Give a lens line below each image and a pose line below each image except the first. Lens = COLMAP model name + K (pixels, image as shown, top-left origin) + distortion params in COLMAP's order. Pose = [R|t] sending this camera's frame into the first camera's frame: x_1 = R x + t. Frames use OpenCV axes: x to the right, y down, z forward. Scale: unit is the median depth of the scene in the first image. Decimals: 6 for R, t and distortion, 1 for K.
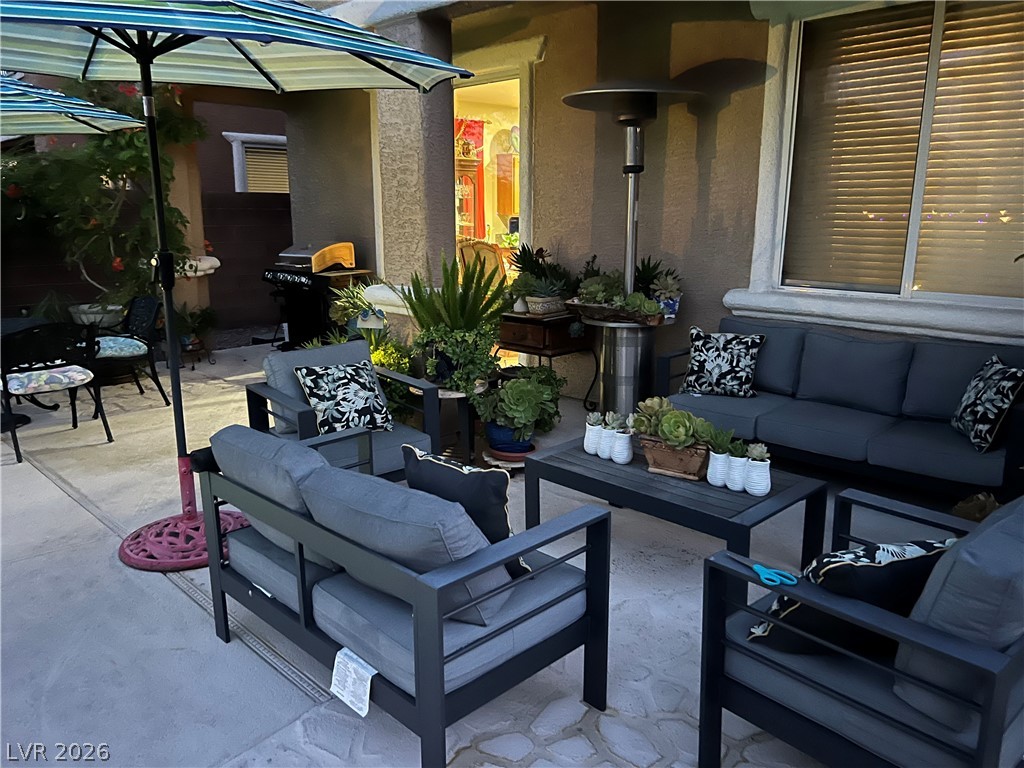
lens RADIAL K [[769.3, 0, 512.0], [0, 769.3, 384.0], [0, 0, 1]] dist [0.083503, -0.075783]
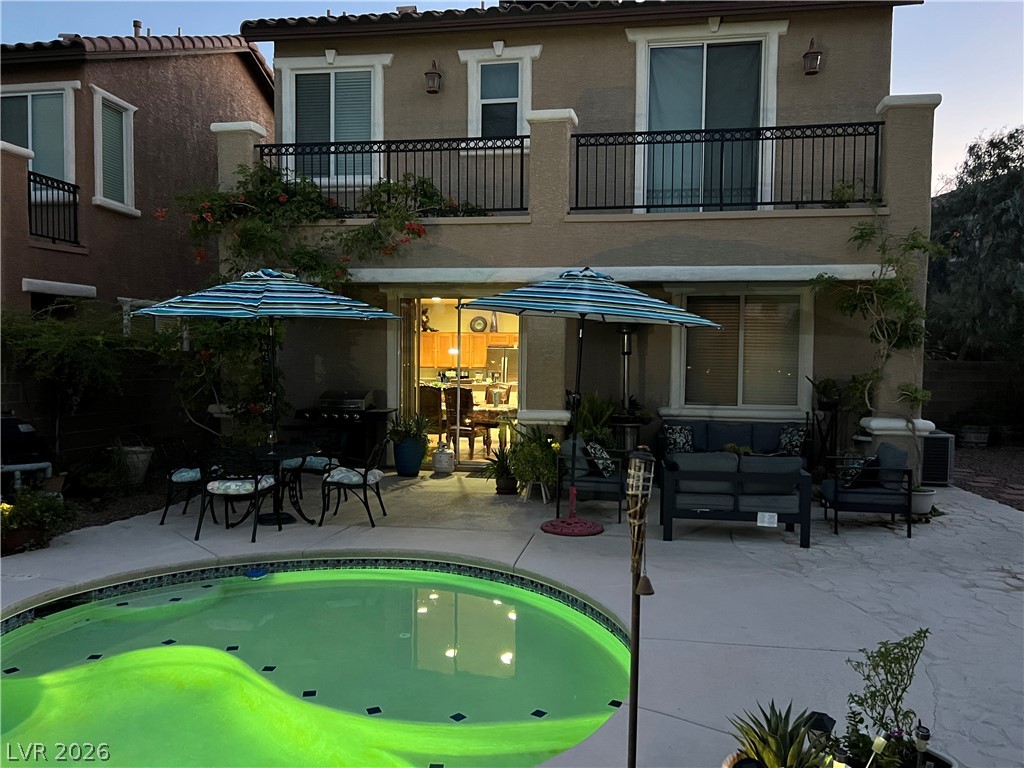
lens RADIAL K [[769.3, 0, 512.0], [0, 769.3, 384.0], [0, 0, 1]] dist [0.083503, -0.075783]
pose [[0.805063, -0.011641, 0.593076, -1.439626], [0.118542, 0.982797, -0.141623, 0.074993], [-0.581225, 0.184320, 0.792593, -0.516896]]
